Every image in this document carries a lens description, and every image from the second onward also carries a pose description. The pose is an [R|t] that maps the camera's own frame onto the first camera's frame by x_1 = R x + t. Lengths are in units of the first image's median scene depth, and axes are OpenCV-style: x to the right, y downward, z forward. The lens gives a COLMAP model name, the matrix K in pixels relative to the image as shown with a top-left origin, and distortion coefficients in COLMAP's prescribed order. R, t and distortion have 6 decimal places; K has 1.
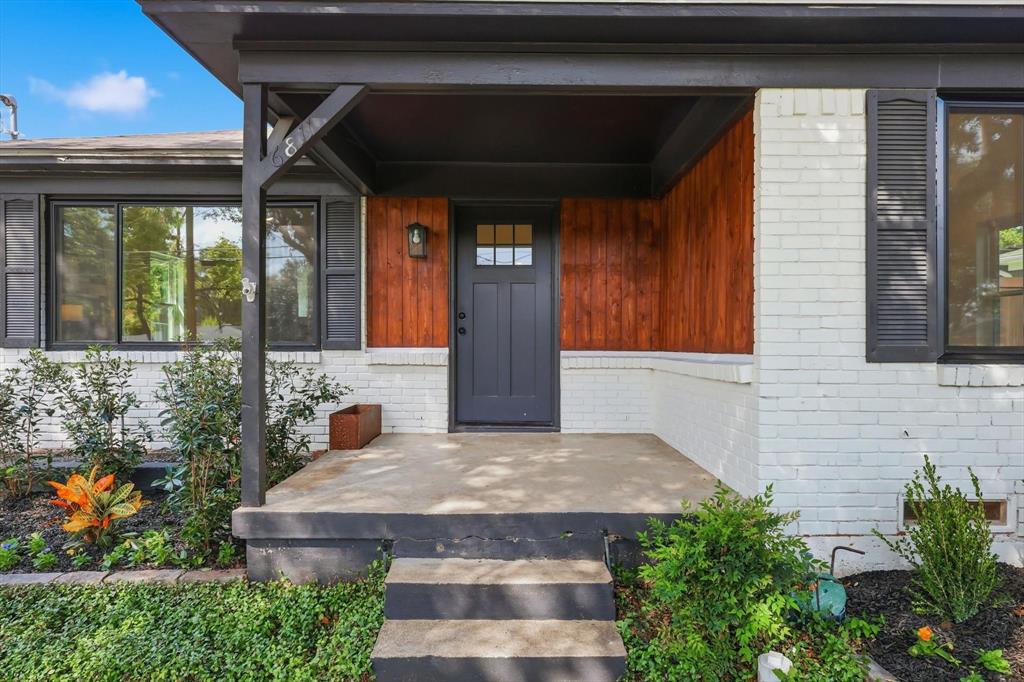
lens RADIAL K [[471.8, 0, 513.2], [0, 471.8, 341.8], [0, 0, 1]] dist [0.004153, 0.000323]
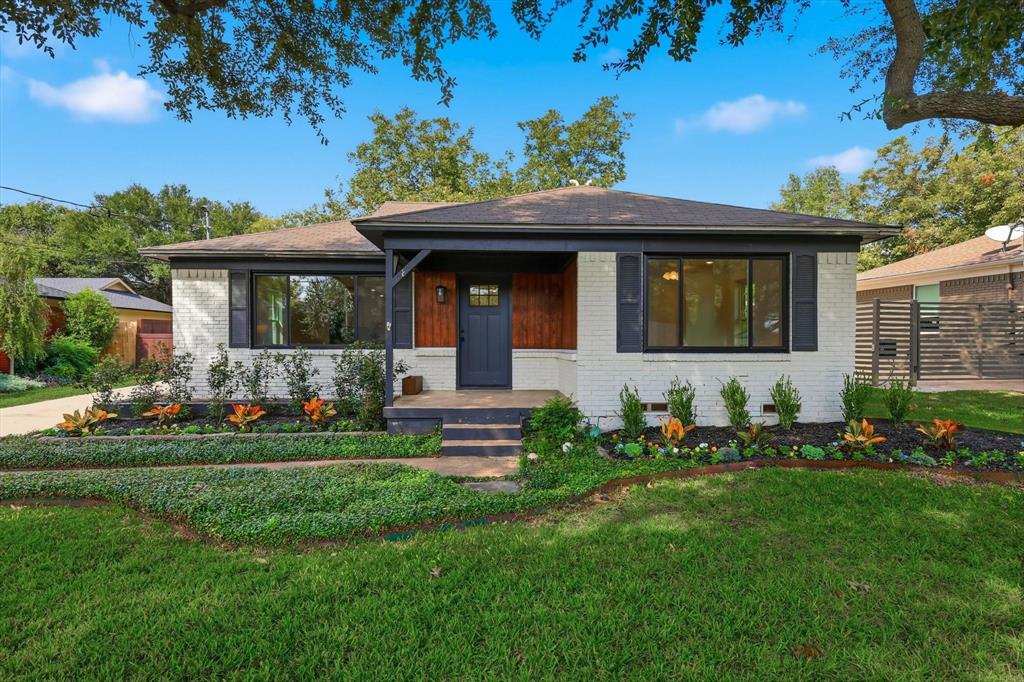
lens RADIAL K [[471.8, 0, 510.2], [0, 471.8, 342.1], [0, 0, 1]] dist [0.004153, 0.000323]
pose [[0.999483, -0.001208, 0.032128, 0.028070], [0.001196, 0.999999, 0.000393, -0.011222], [-0.032128, -0.000355, 0.999484, -1.012752]]
